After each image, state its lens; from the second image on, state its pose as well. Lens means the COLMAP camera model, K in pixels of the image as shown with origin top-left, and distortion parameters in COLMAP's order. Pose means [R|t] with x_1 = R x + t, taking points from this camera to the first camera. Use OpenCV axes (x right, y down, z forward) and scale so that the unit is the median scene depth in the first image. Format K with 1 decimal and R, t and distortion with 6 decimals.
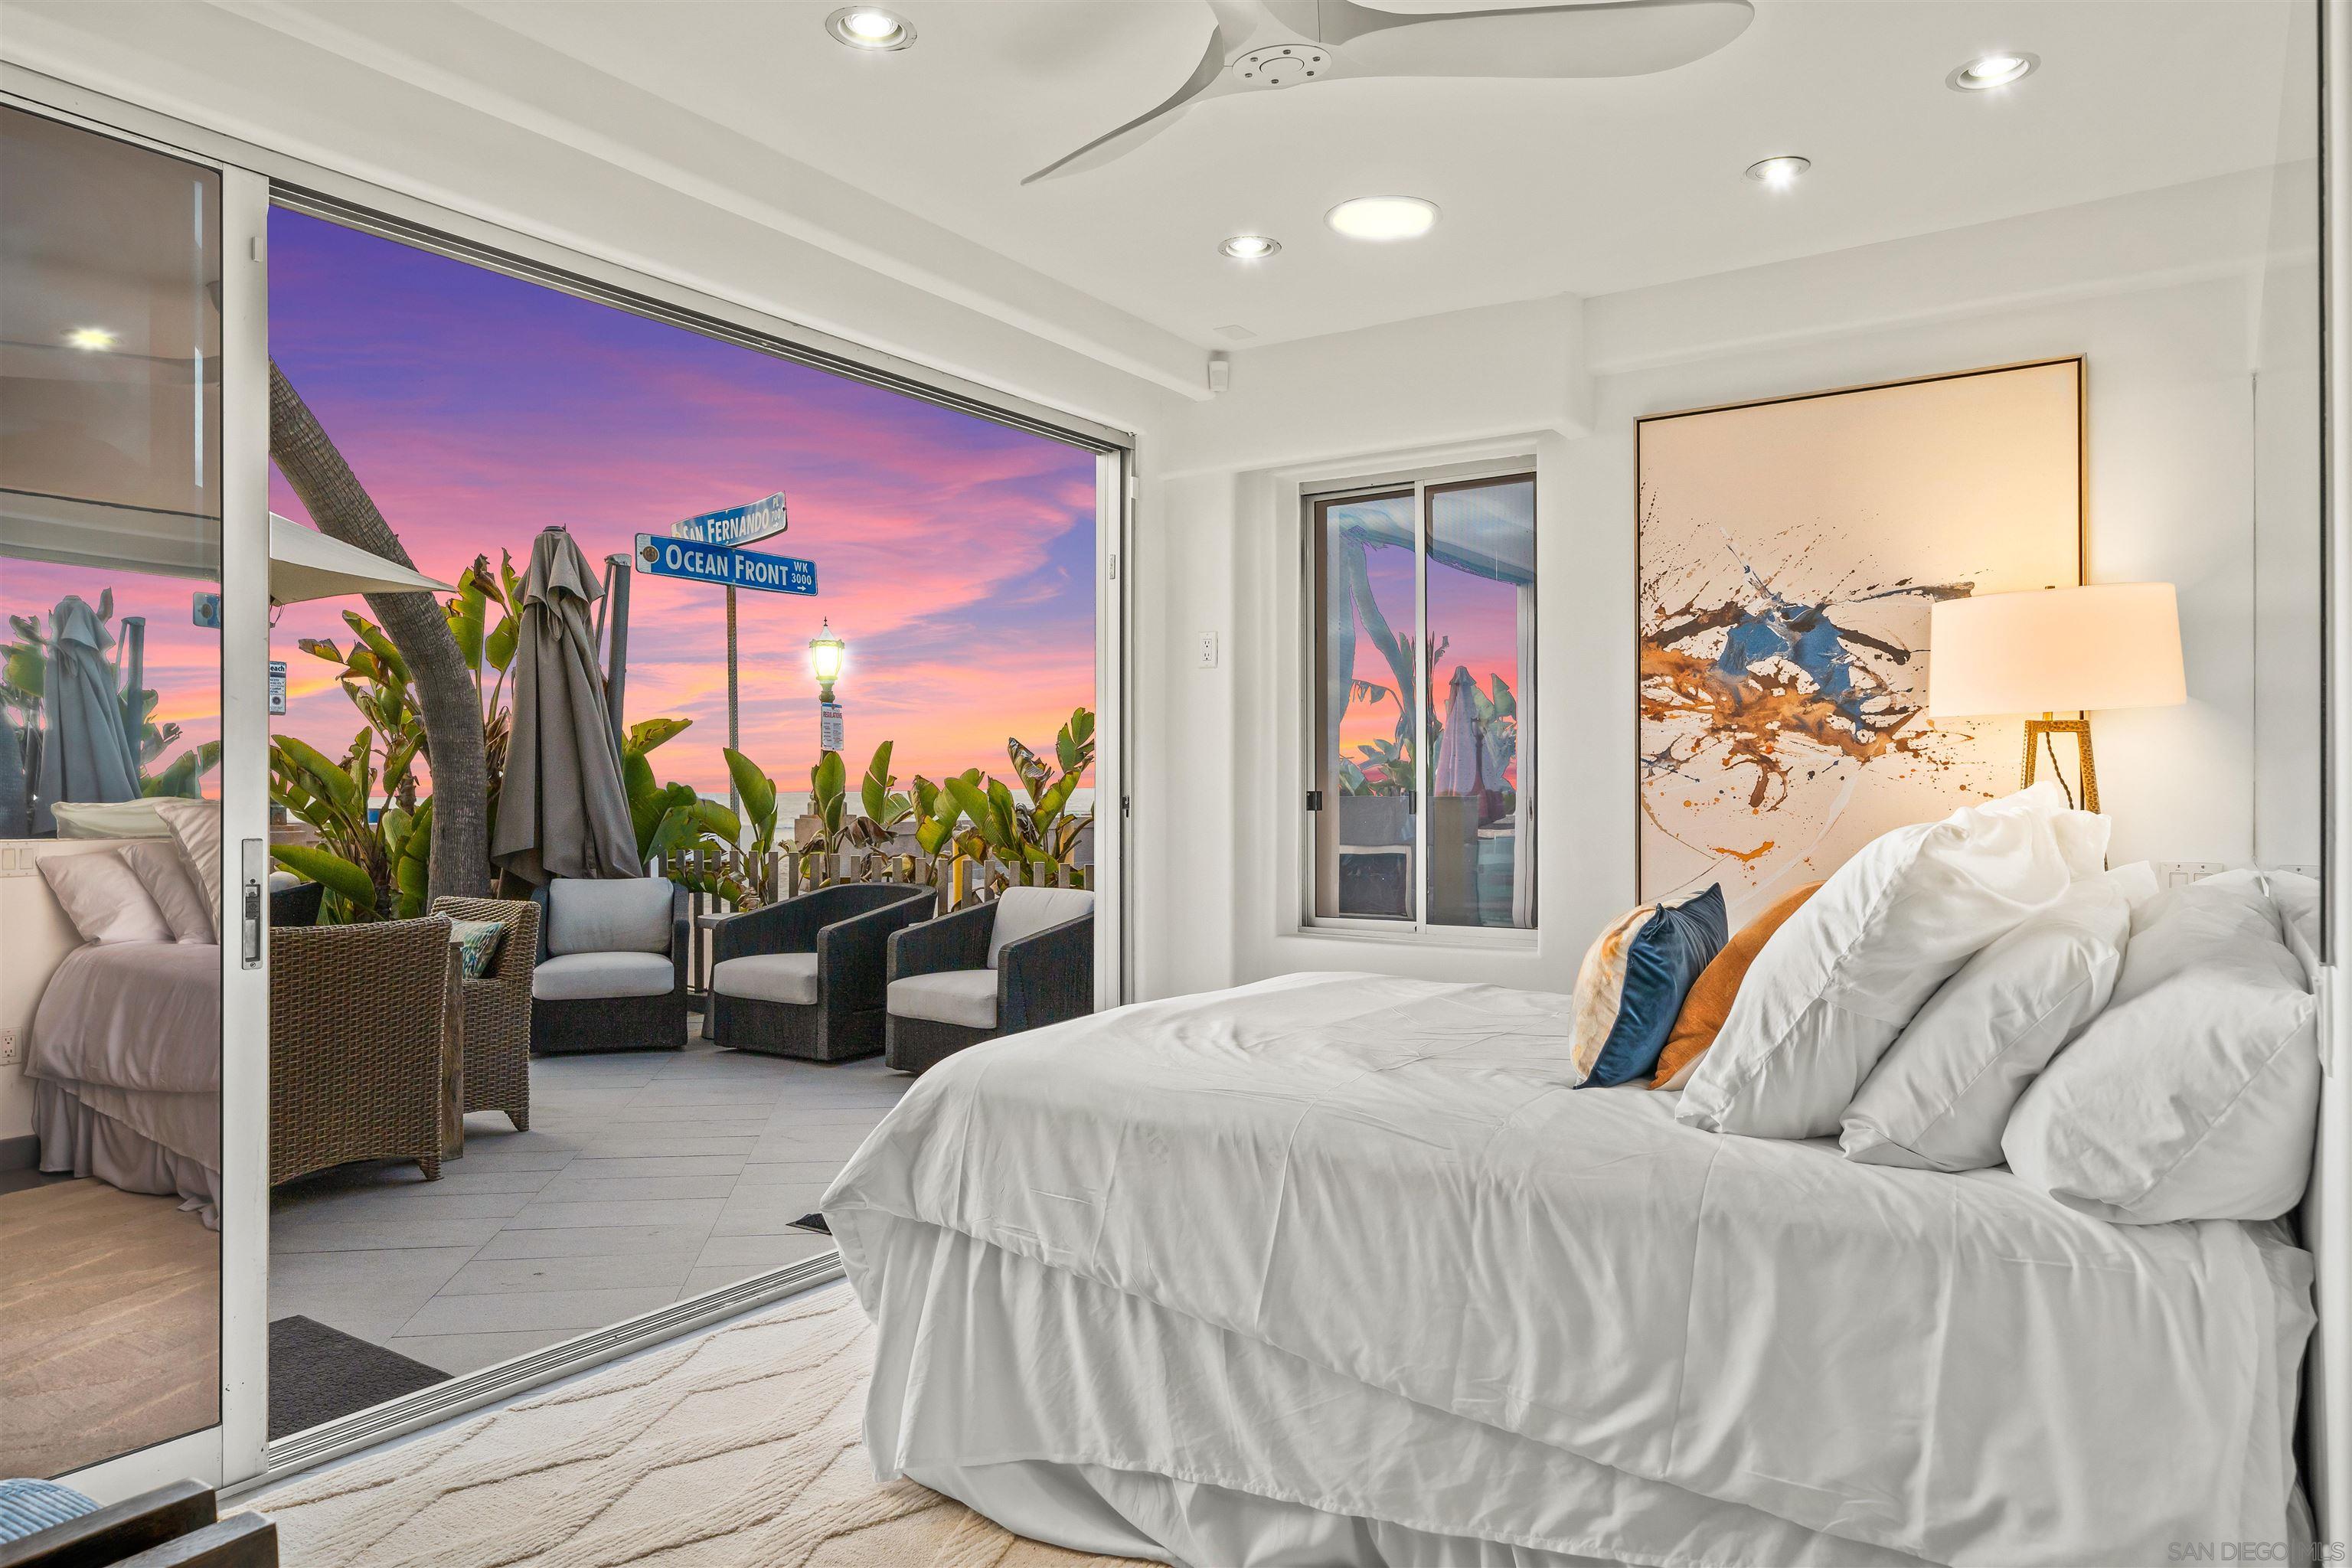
lens RADIAL K [[1507.2, 0, 1175.4], [0, 1507.2, 797.9], [0, 0, 1]] dist [0.003250, 0.001746]
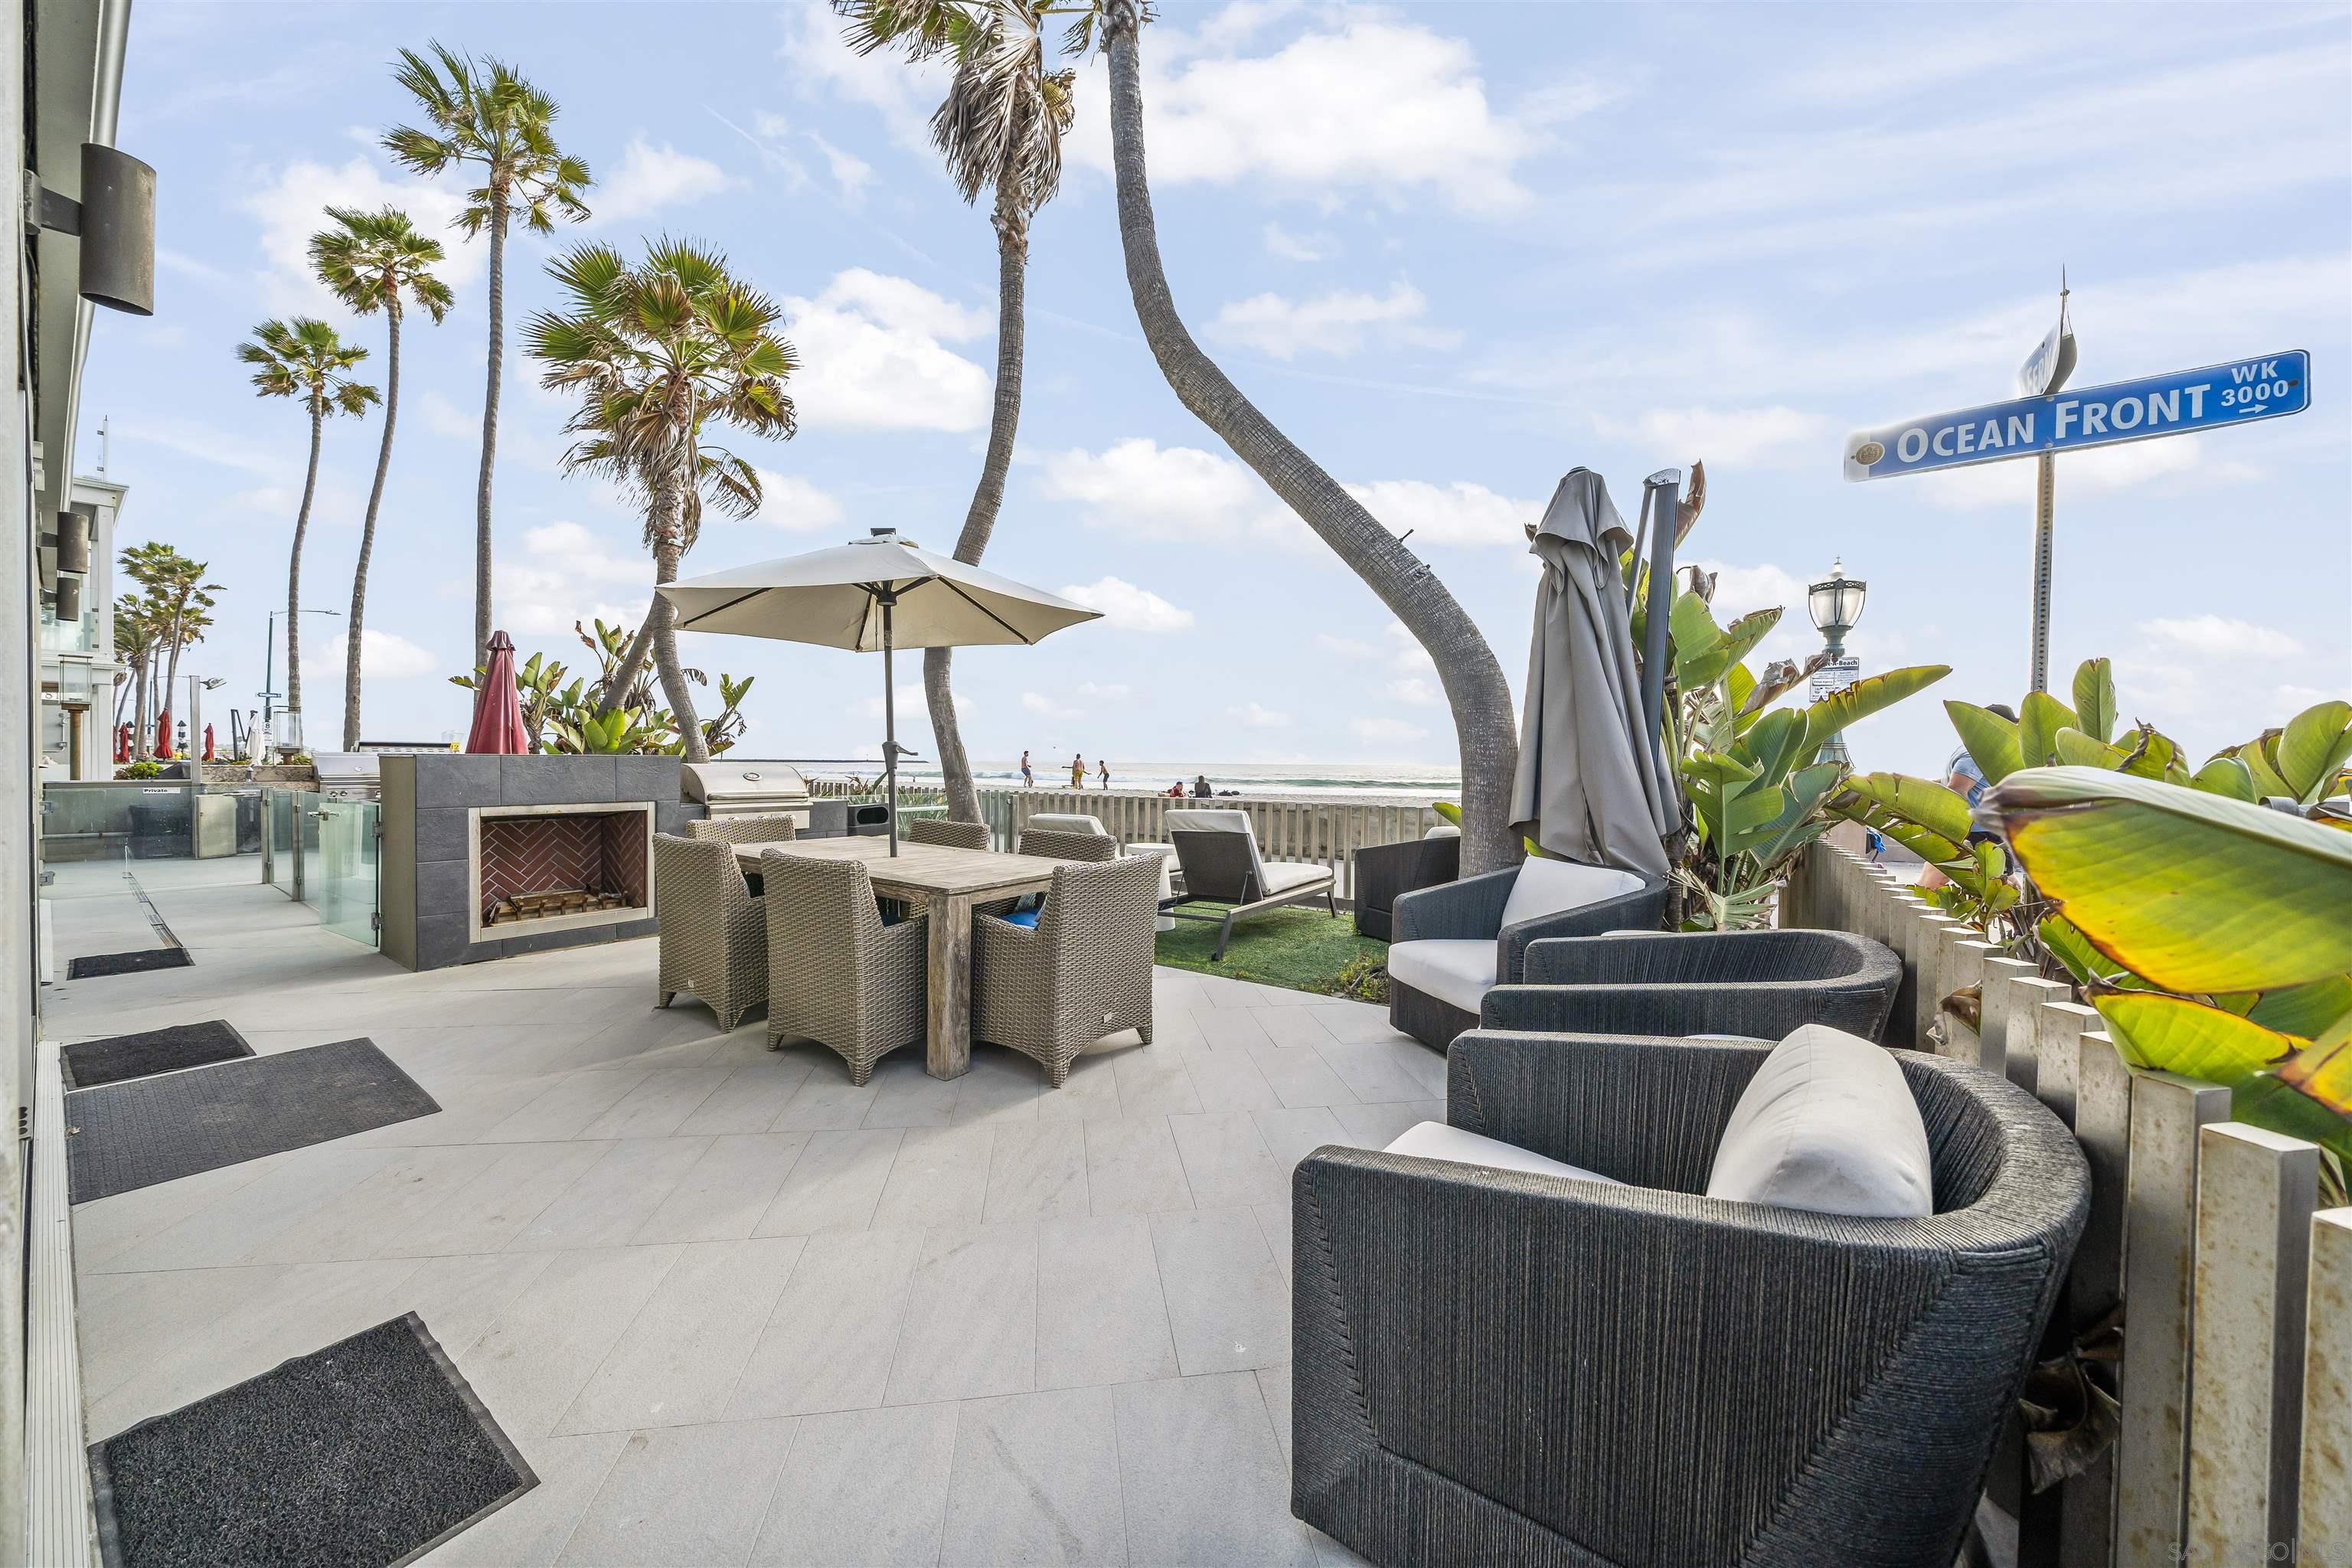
lens RADIAL K [[806.7, 0, 1168.2], [0, 806.7, 769.5], [0, 0, 1]] dist [-0.001390, -0.000178]
pose [[-0.012301, 0.010692, -0.999867, 0.125593], [-0.014357, 0.999838, 0.010868, -0.001913], [0.999821, 0.014489, -0.012146, 1.231381]]
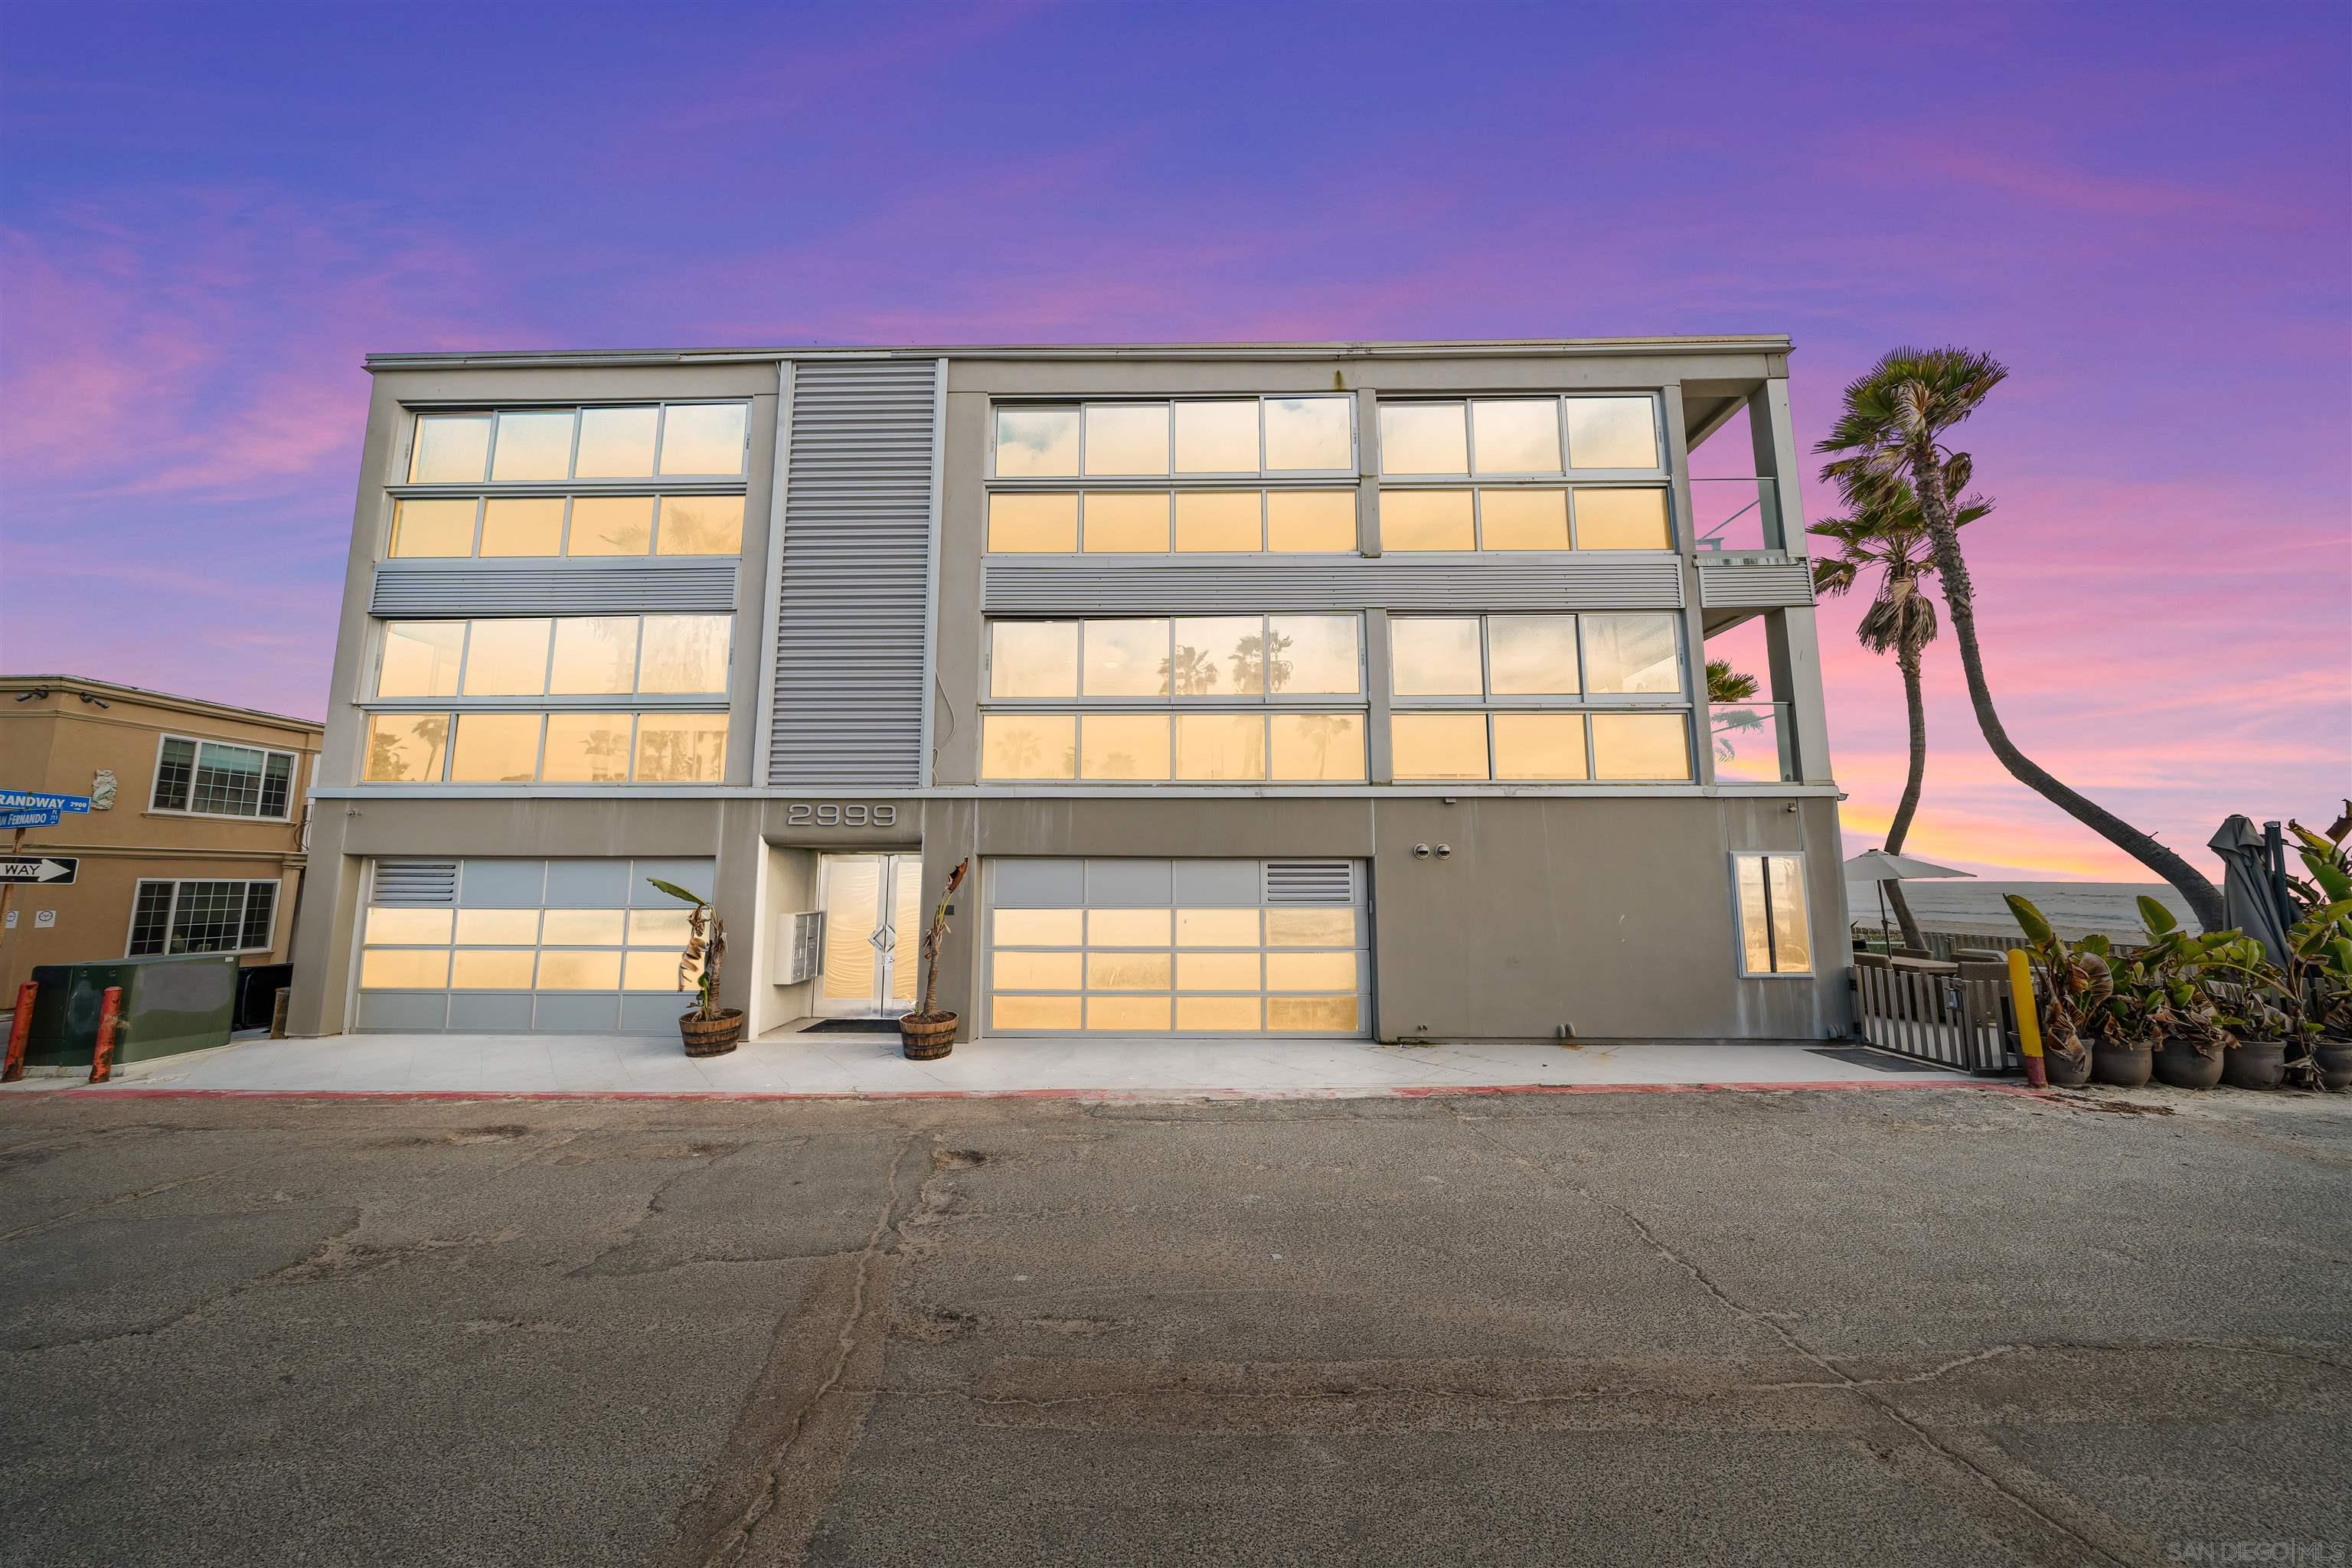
lens RADIAL K [[806.7, 0, 1168.2], [0, 806.7, 769.5], [0, 0, 1]] dist [-0.001390, -0.000178]
pose [[-0.839594, -0.072961, -0.538292, 2.525658], [-0.001367, 0.991220, -0.132219, -0.146012], [0.543212, -0.110275, -0.832322, 1.857569]]
